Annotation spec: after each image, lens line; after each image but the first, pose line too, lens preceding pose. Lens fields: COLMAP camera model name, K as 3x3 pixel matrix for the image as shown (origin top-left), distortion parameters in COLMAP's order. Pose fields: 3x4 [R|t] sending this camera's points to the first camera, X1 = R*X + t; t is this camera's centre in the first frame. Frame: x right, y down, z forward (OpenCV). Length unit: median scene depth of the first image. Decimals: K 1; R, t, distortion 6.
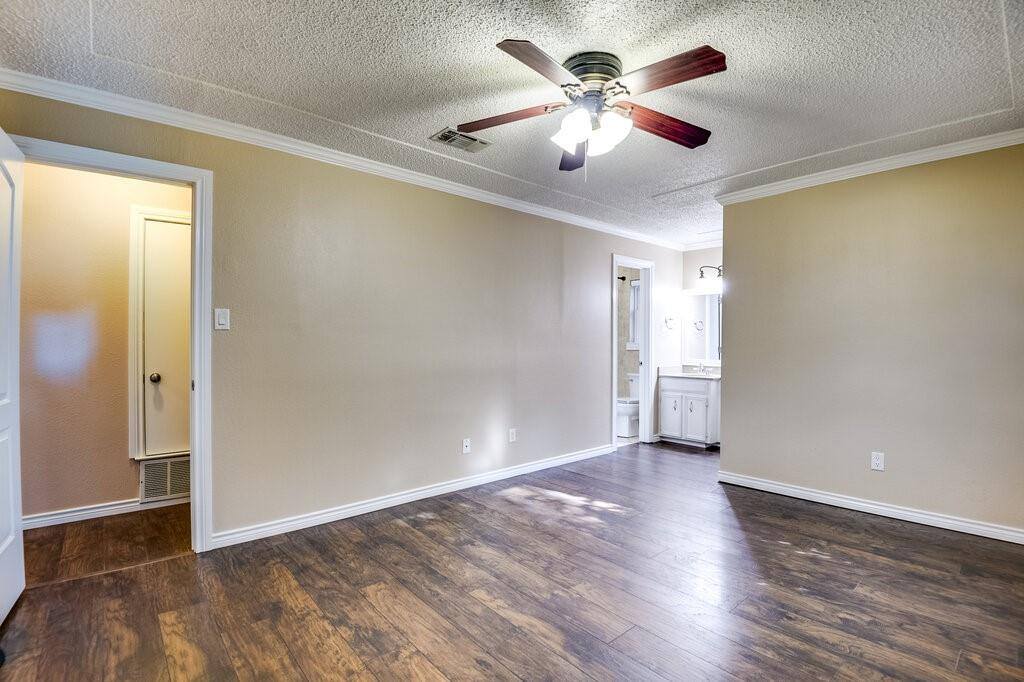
lens RADIAL K [[462.2, 0, 512.0], [0, 462.2, 341.0], [0, 0, 1]] dist [-0.029699, -0.001044]
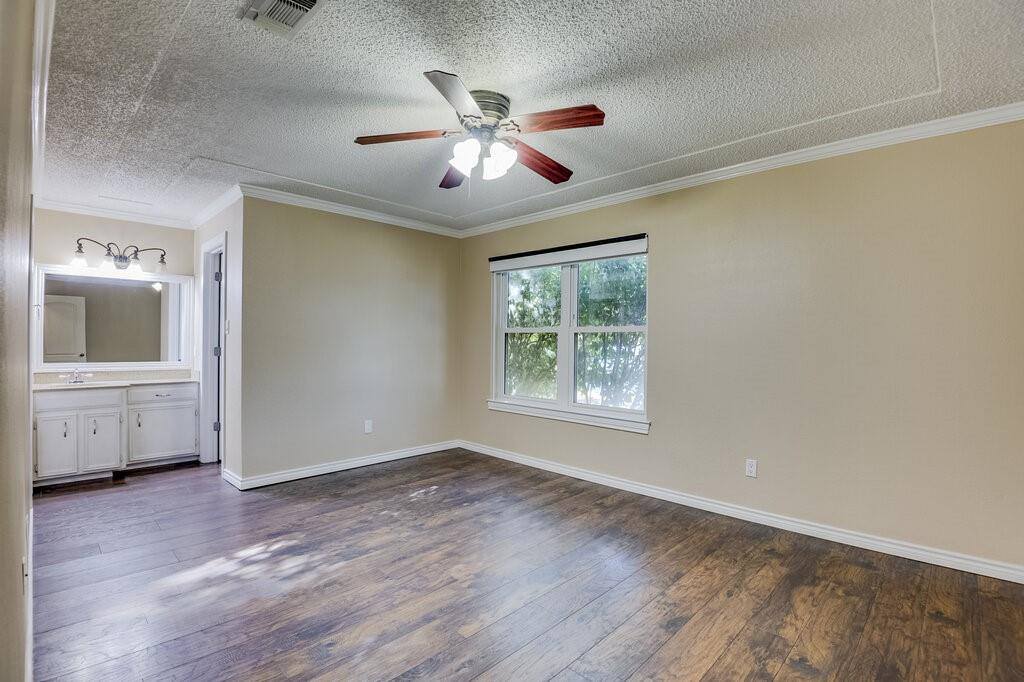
lens RADIAL K [[479.7, 0, 512.0], [0, 479.7, 341.0], [0, 0, 1]] dist [-0.049564, 0.000121]
pose [[-0.072853, -0.016587, 0.997205, -0.647078], [-0.014233, 0.999777, 0.015590, -0.025919], [-0.997241, -0.013058, -0.073073, 0.630294]]
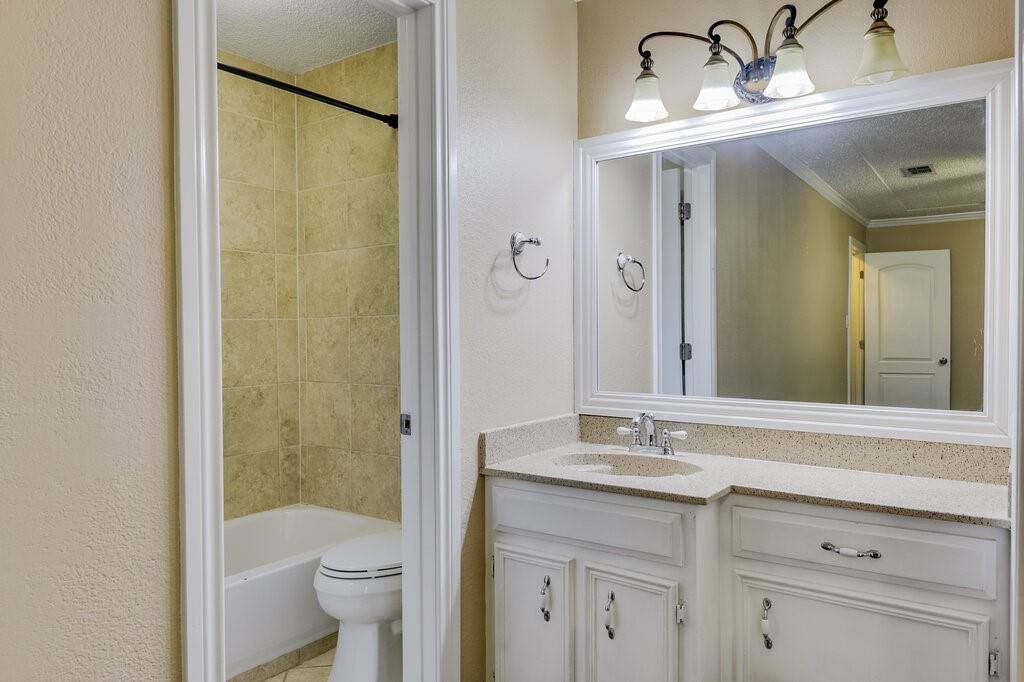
lens RADIAL K [[707.0, 0, 512.5], [0, 707.0, 357.0], [0, 0, 1]] dist [-0.000451, 0.000231]
pose [[0.972270, -0.026082, 0.232403, 0.430981], [0.015908, 0.998836, 0.045543, -0.001963], [-0.233320, -0.040583, 0.971553, 1.105962]]
